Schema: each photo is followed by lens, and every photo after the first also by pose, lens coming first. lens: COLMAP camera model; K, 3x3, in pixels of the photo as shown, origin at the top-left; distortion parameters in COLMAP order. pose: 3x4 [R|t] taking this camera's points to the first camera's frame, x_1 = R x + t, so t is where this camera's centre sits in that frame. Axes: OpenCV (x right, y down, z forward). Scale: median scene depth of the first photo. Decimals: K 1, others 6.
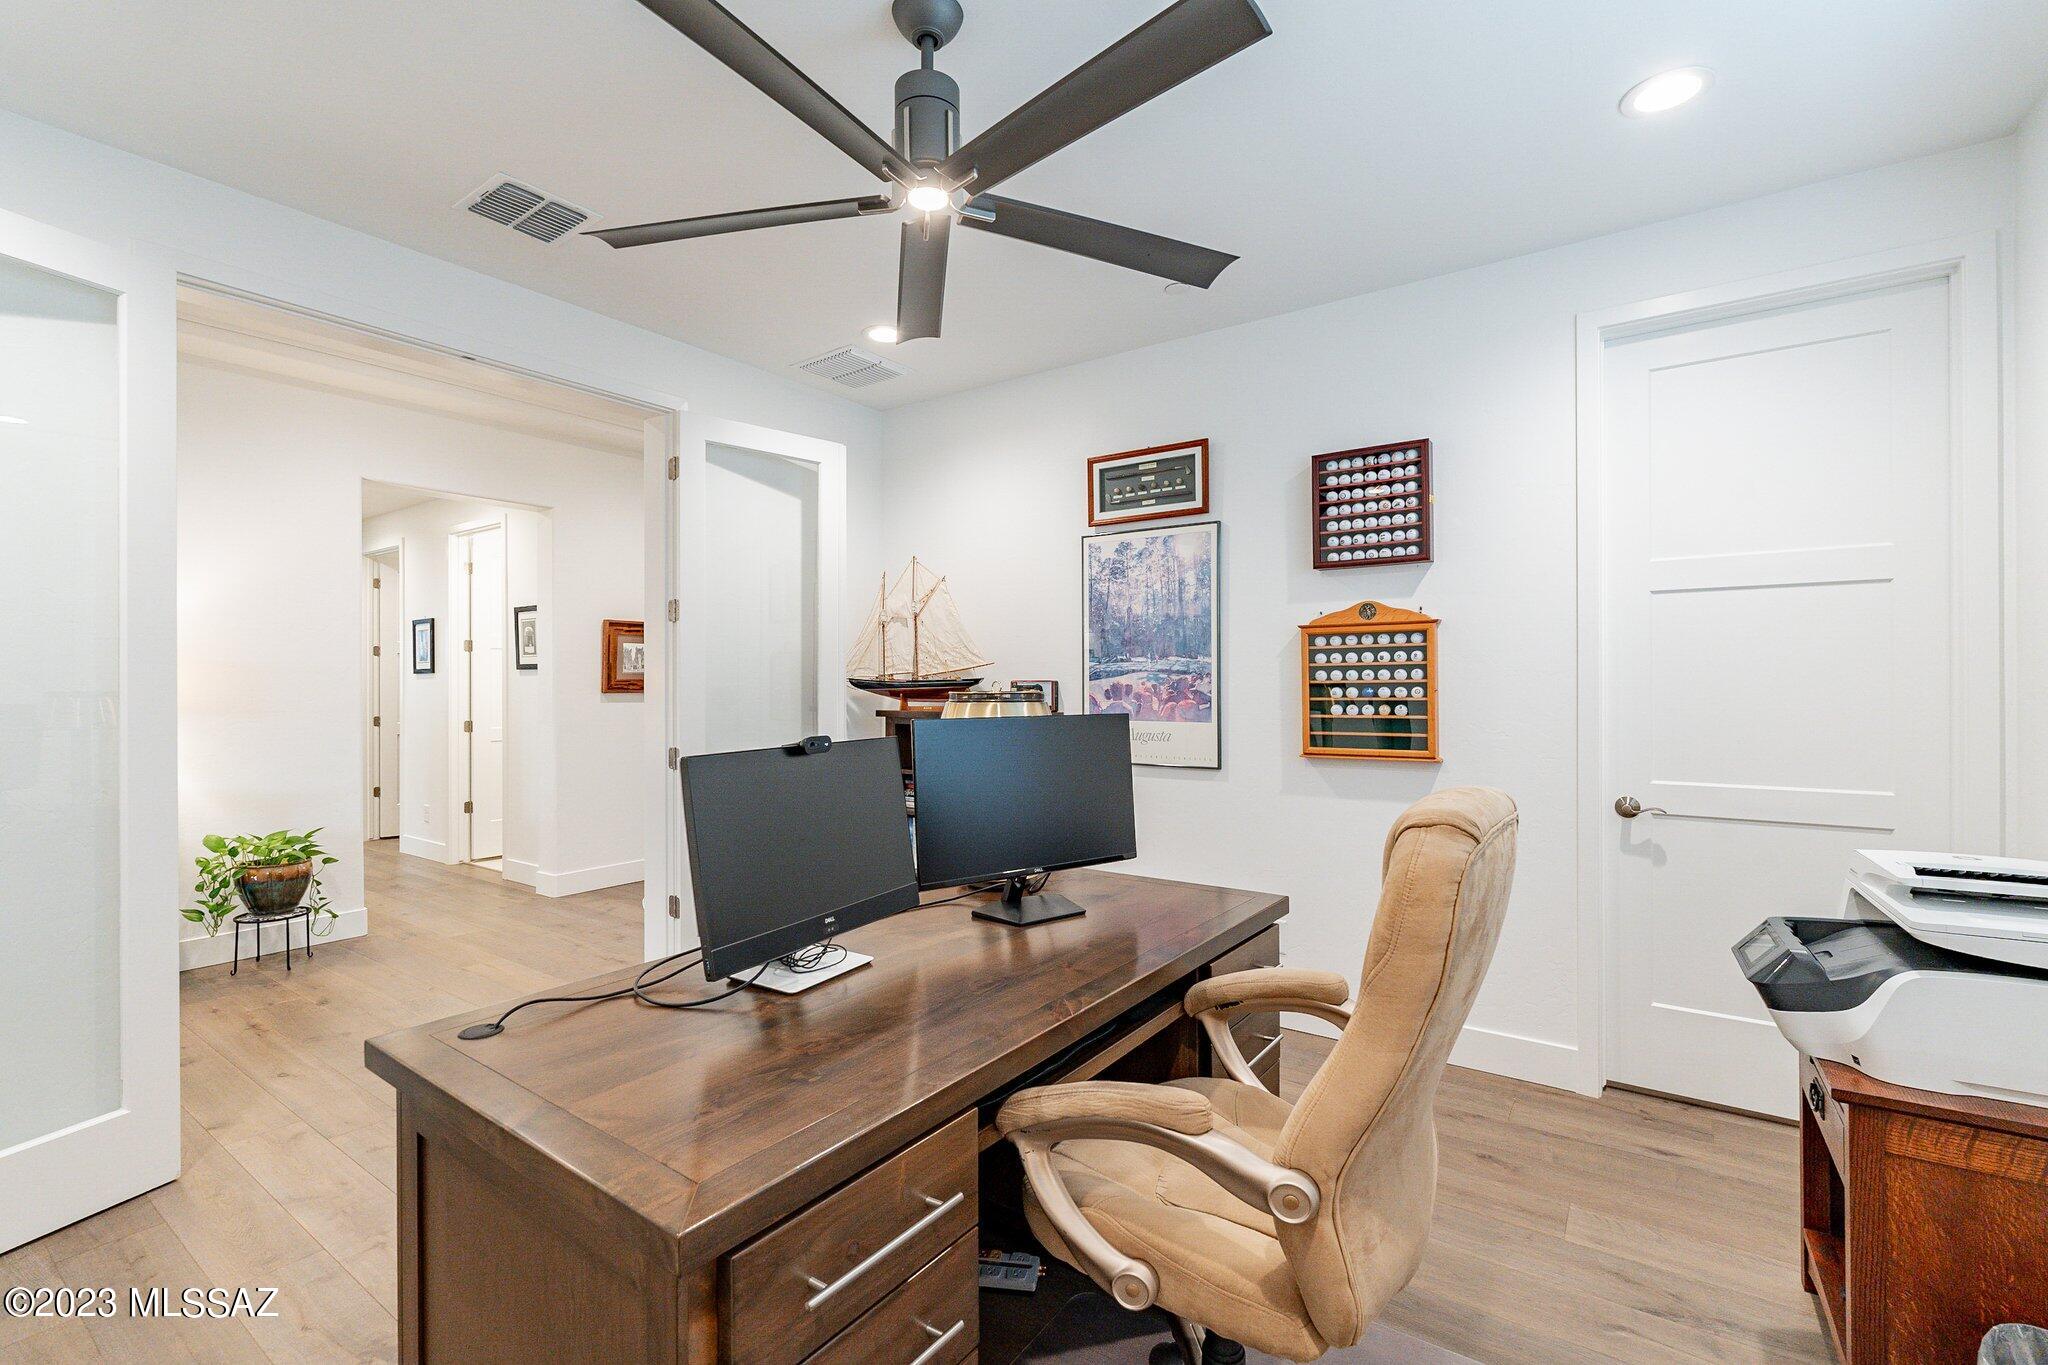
lens RADIAL K [[892.7, 0, 1022.8], [0, 892.7, 676.0], [0, 0, 1]] dist [-0.005964, -0.000699]
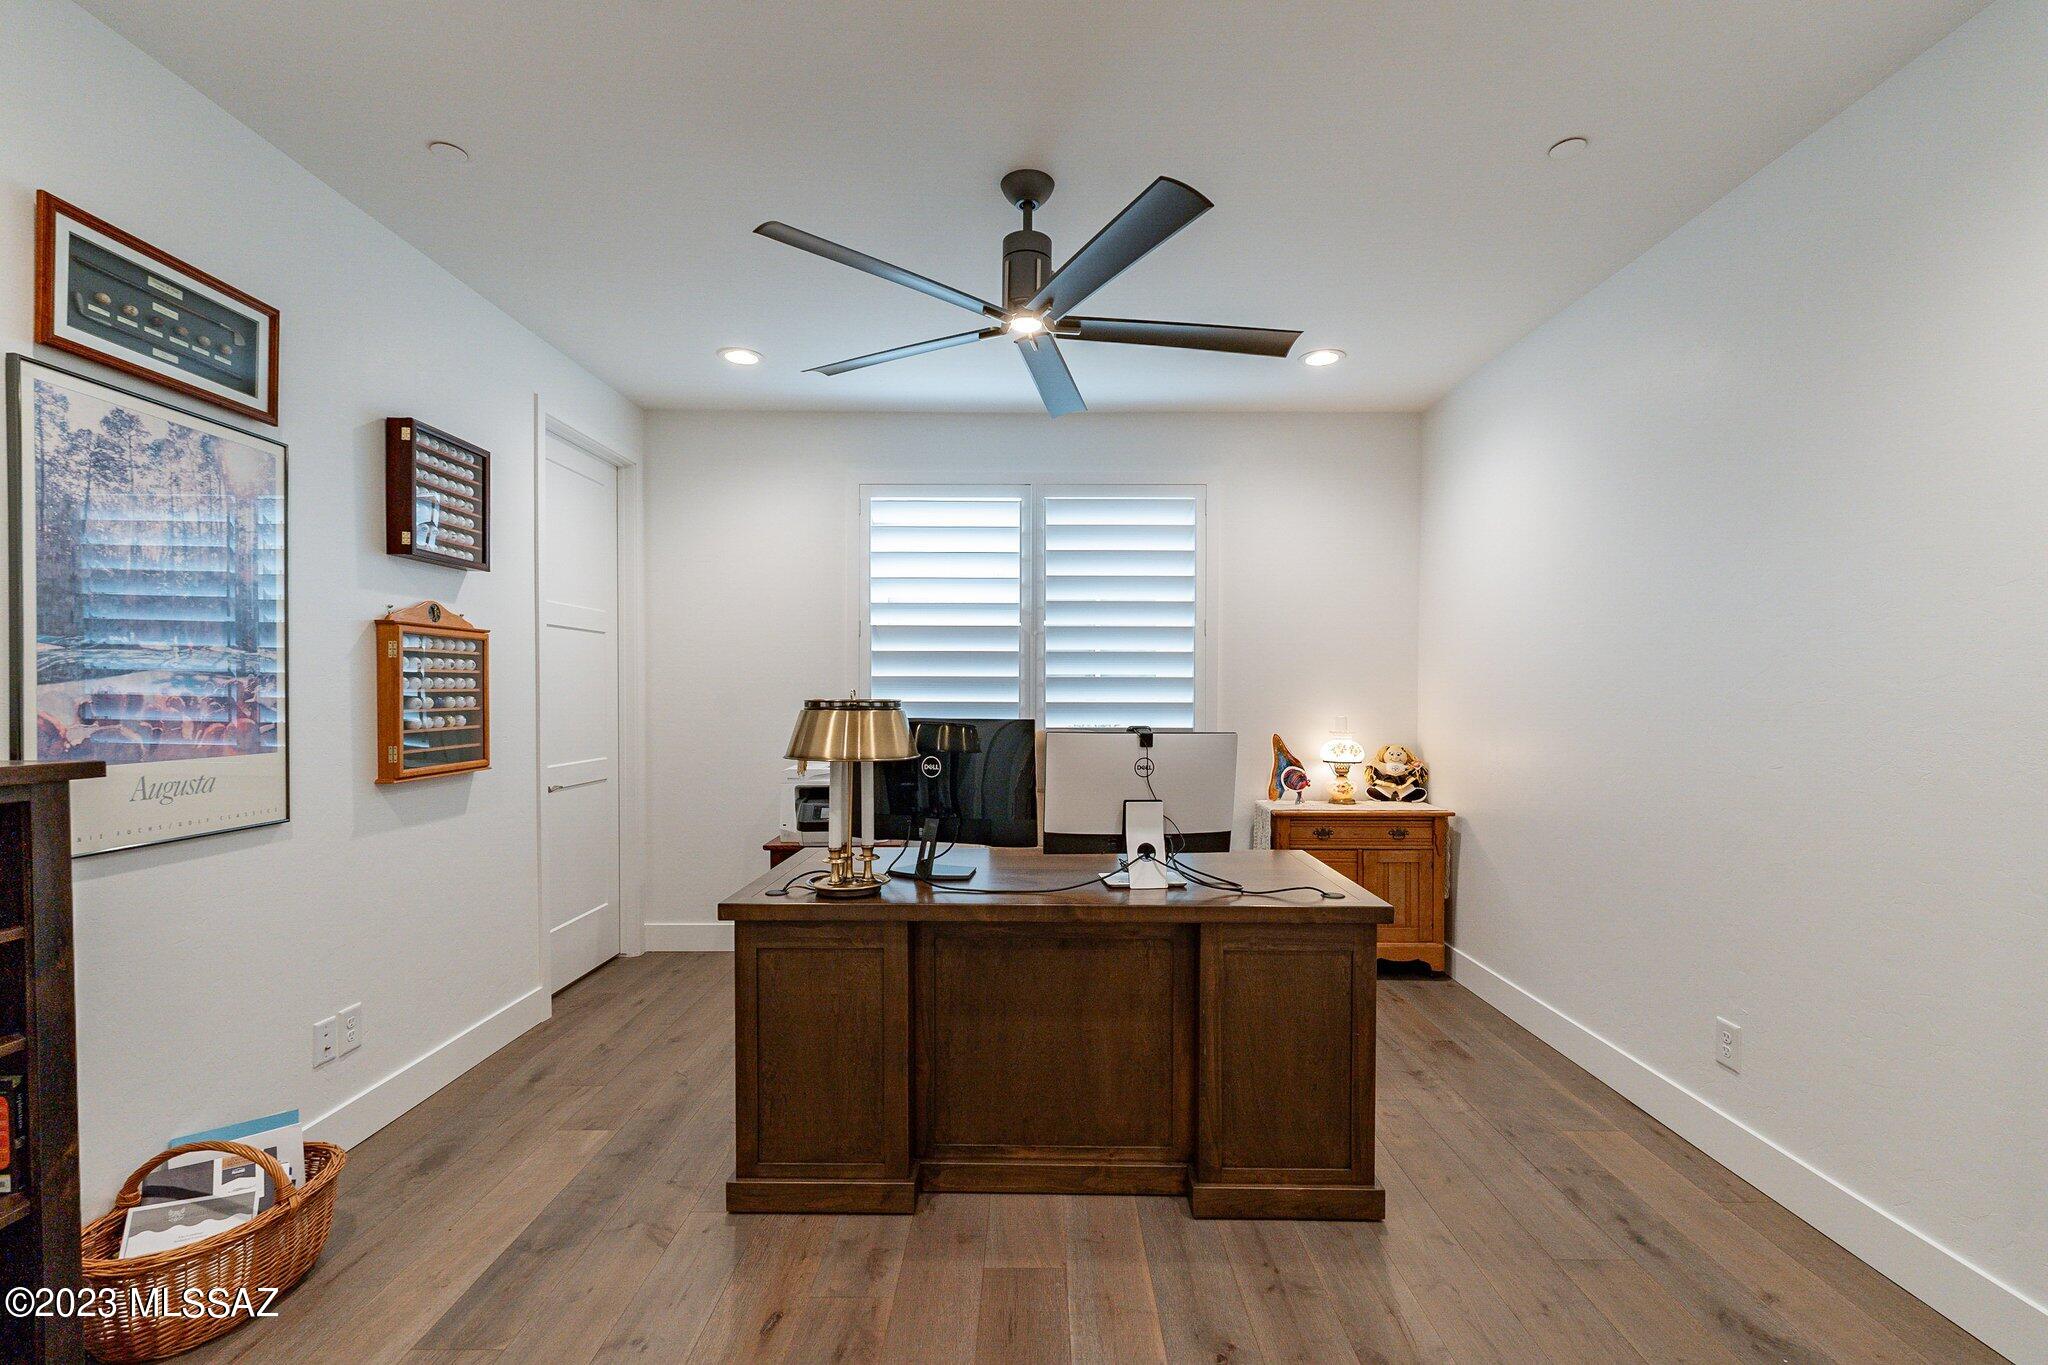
lens RADIAL K [[892.7, 0, 997.6], [0, 892.7, 714.1], [0, 0, 1]] dist [-0.005964, -0.000699]
pose [[-0.547203, -0.010513, 0.836934, -0.589651], [0.006699, 0.999834, 0.016939, 0.016241], [-0.836973, 0.014875, -0.547042, 0.881923]]
